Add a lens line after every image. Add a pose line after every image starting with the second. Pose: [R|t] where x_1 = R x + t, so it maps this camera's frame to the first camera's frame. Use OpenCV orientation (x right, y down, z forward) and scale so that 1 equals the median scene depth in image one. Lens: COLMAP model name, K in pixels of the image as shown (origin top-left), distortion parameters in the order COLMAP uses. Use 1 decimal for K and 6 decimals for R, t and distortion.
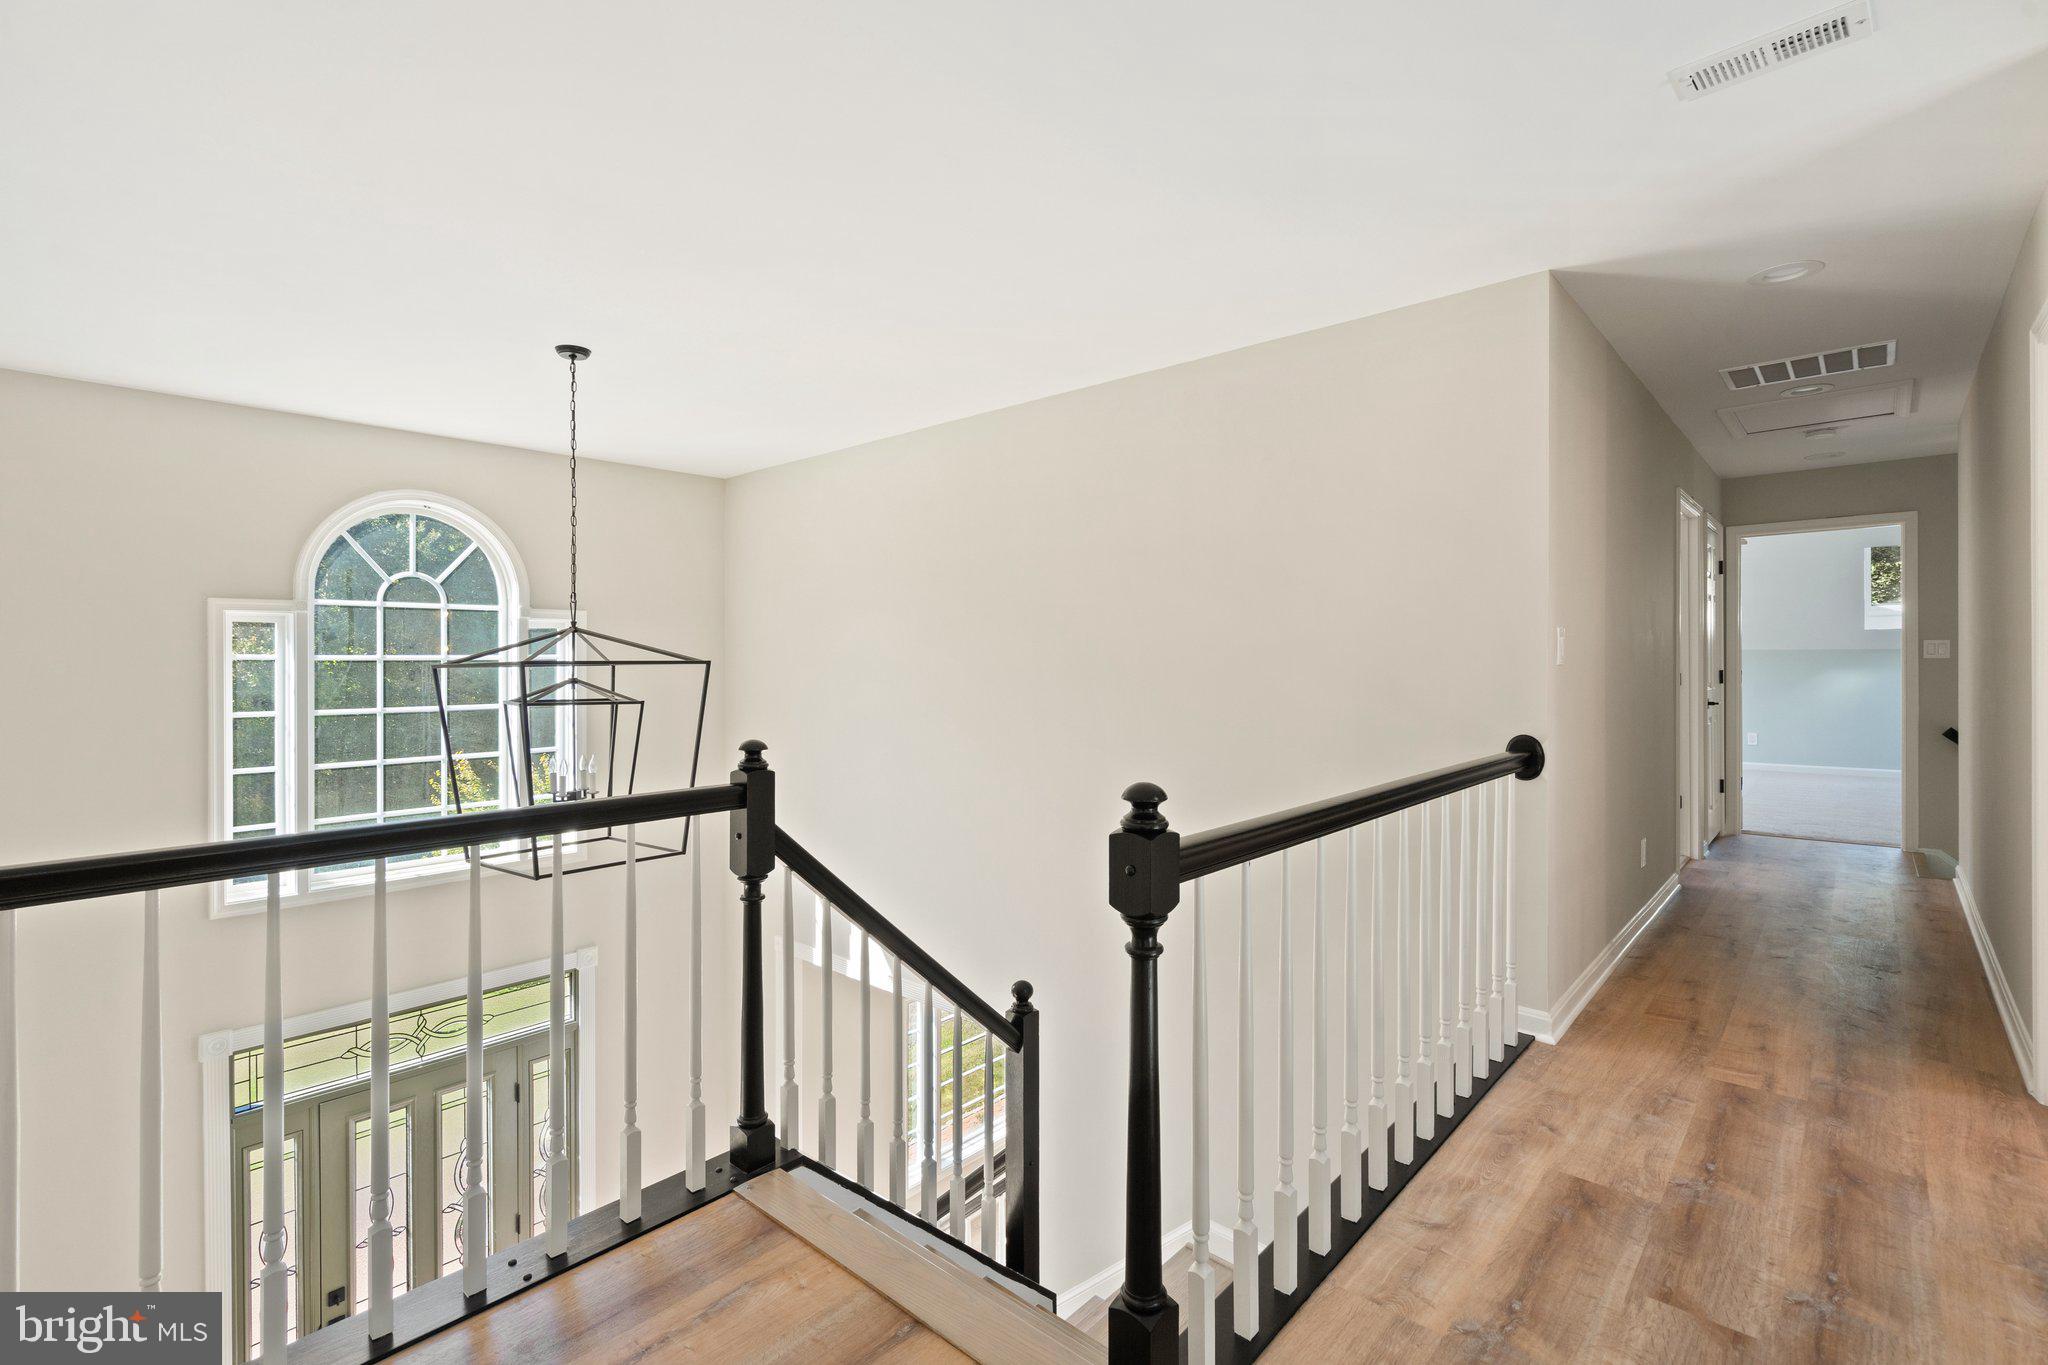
lens RADIAL K [[947.9, 0, 1031.1], [0, 947.9, 662.7], [0, 0, 1]] dist [-0.008336, 0.002855]
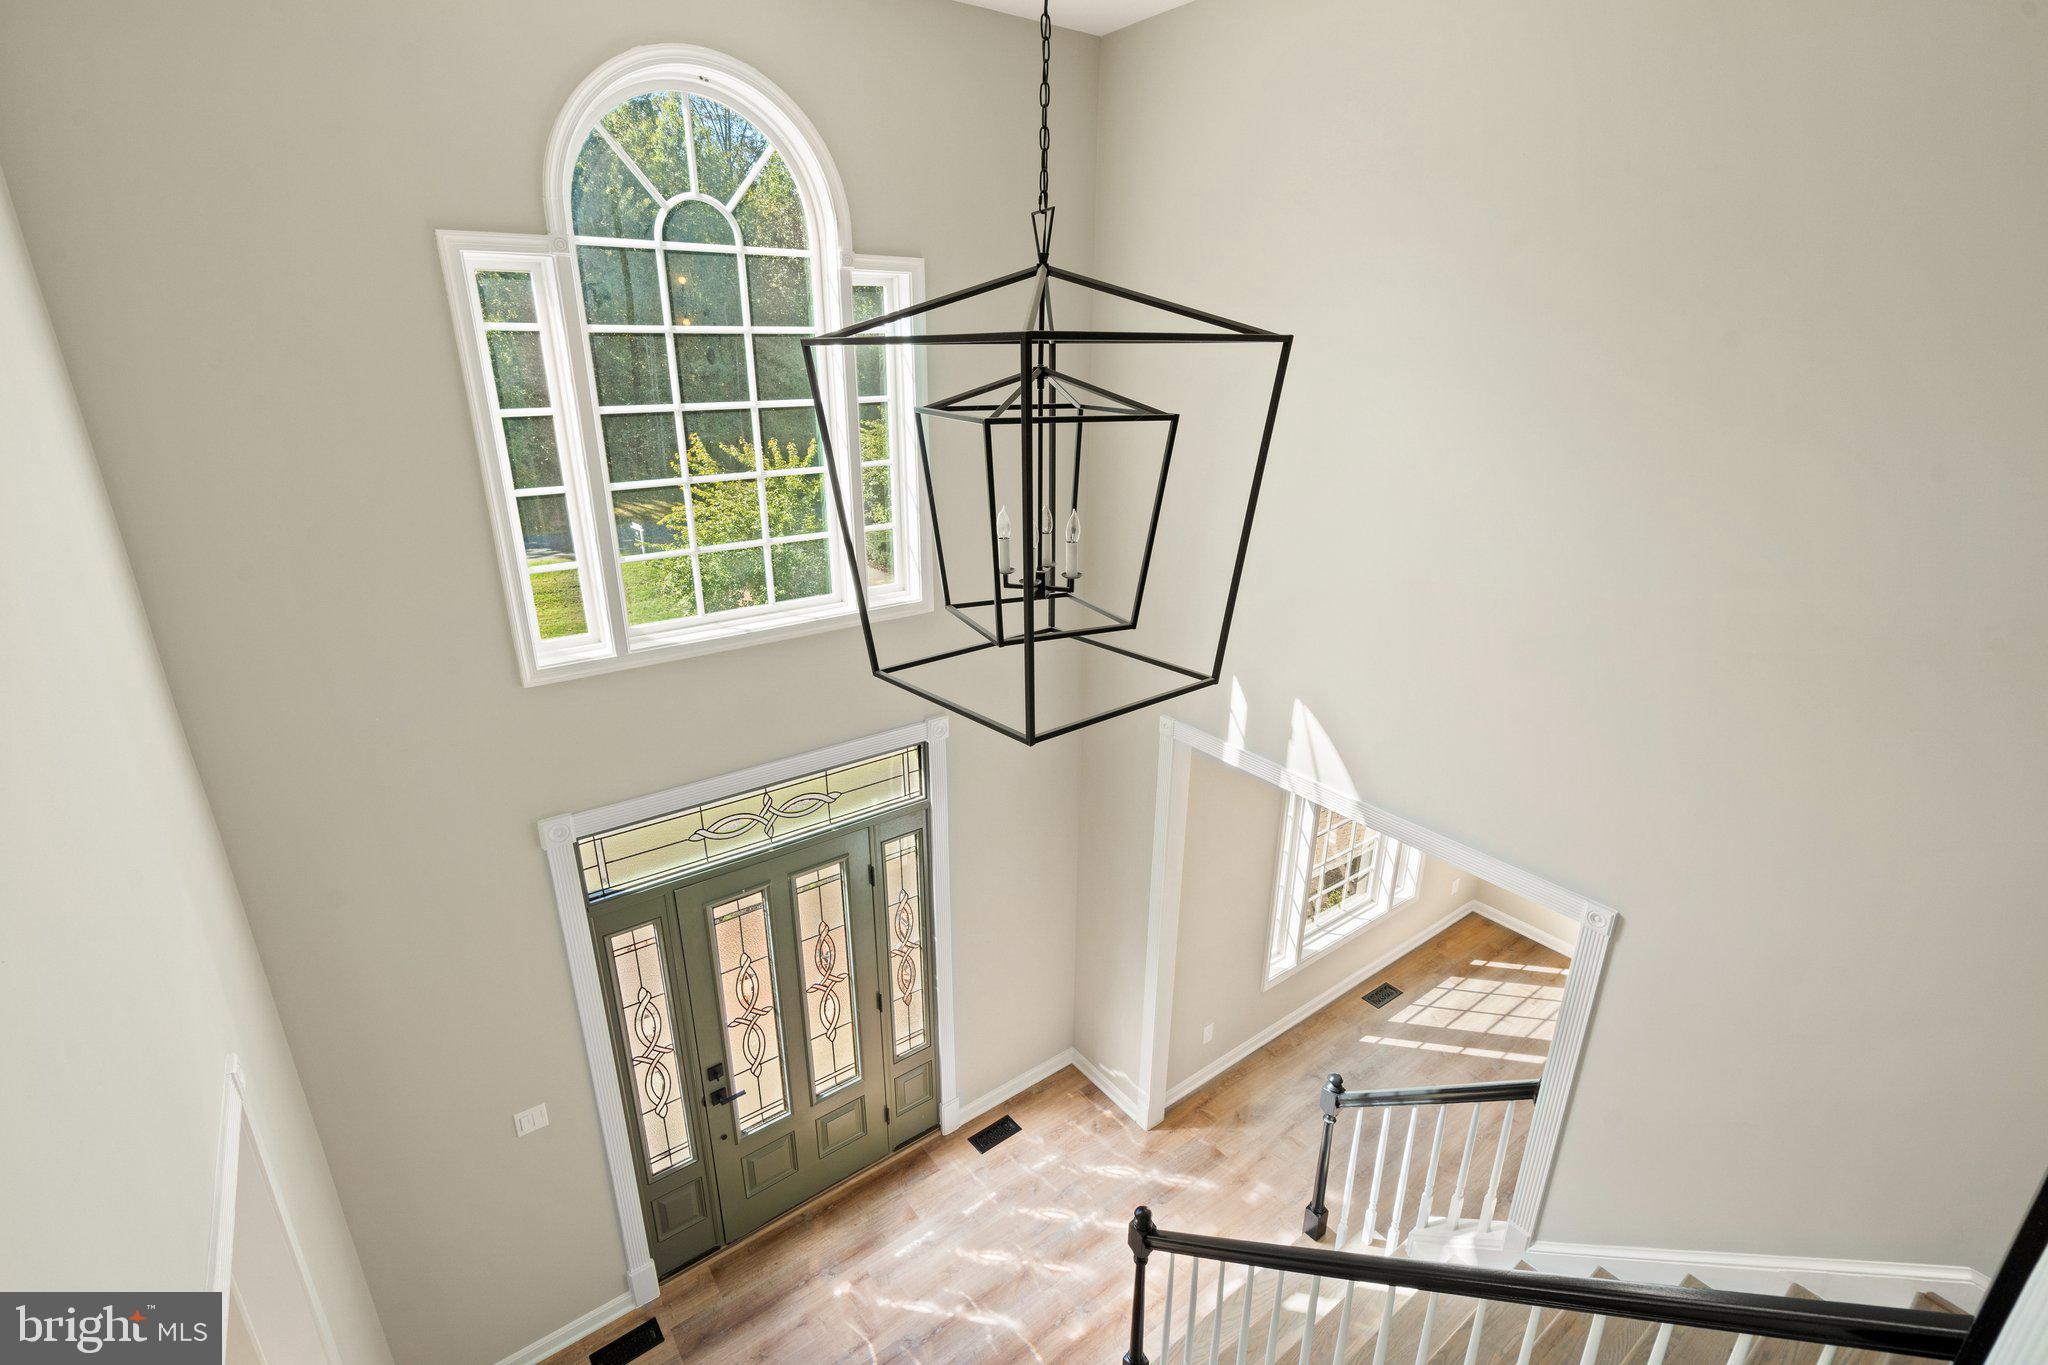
lens RADIAL K [[947.9, 0, 1030.8], [0, 947.9, 694.0], [0, 0, 1]] dist [-0.008336, 0.002855]
pose [[0.979206, 0.077826, -0.187349, -0.276777], [-0.008203, 0.937923, 0.346746, 0.002916], [0.202705, -0.337999, 0.919058, 0.321841]]
